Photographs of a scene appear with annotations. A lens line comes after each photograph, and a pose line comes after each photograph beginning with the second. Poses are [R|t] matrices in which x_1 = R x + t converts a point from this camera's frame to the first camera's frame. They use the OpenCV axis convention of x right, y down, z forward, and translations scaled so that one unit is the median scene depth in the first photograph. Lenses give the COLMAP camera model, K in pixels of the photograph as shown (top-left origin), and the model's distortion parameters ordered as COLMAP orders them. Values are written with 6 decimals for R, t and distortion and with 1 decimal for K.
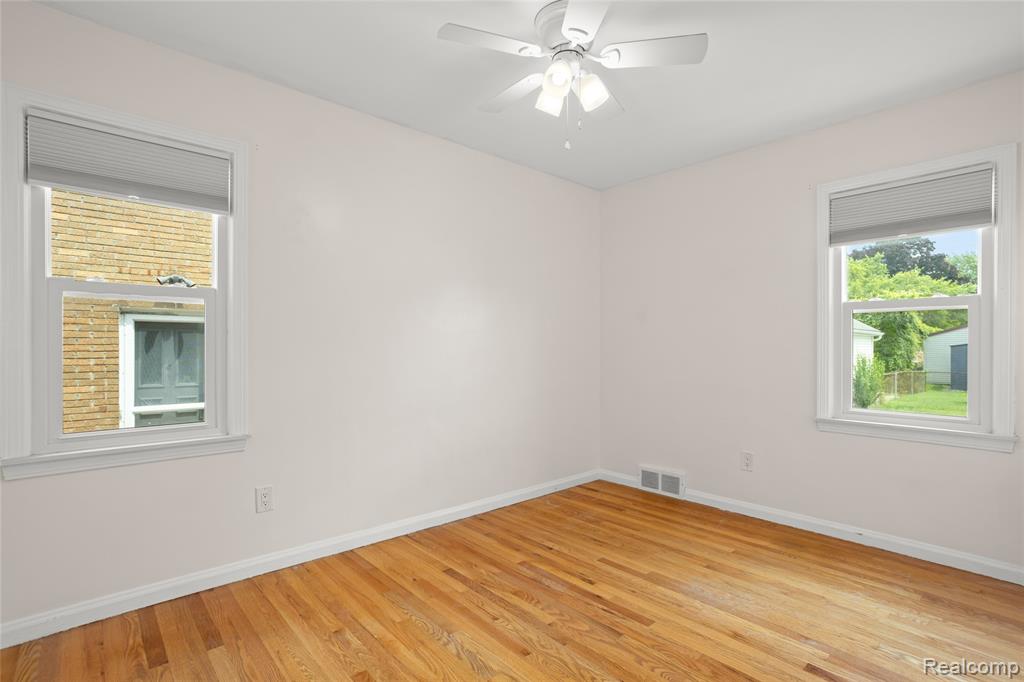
lens RADIAL K [[506.2, 0, 505.3], [0, 506.2, 349.0], [0, 0, 1]] dist [-0.057715, 0.035808]
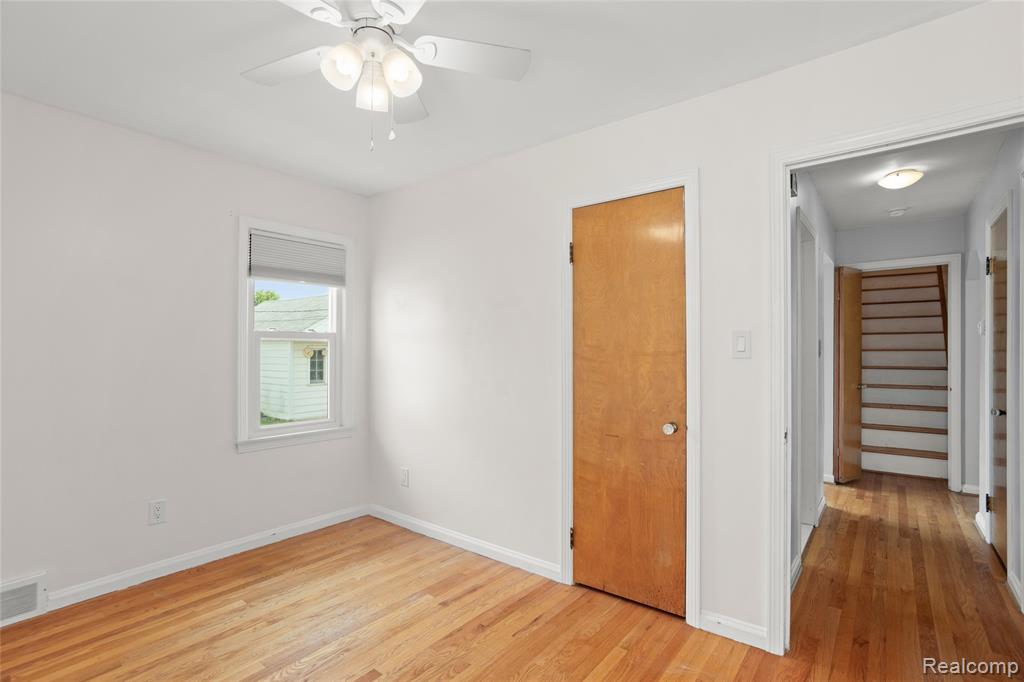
lens RADIAL K [[506.2, 0, 505.3], [0, 506.2, 349.0], [0, 0, 1]] dist [-0.057715, 0.035808]
pose [[-0.205526, -0.001998, 0.978650, -0.512849], [-0.000078, 0.999998, 0.002025, -0.056618], [-0.978652, 0.000340, -0.205526, 0.700868]]
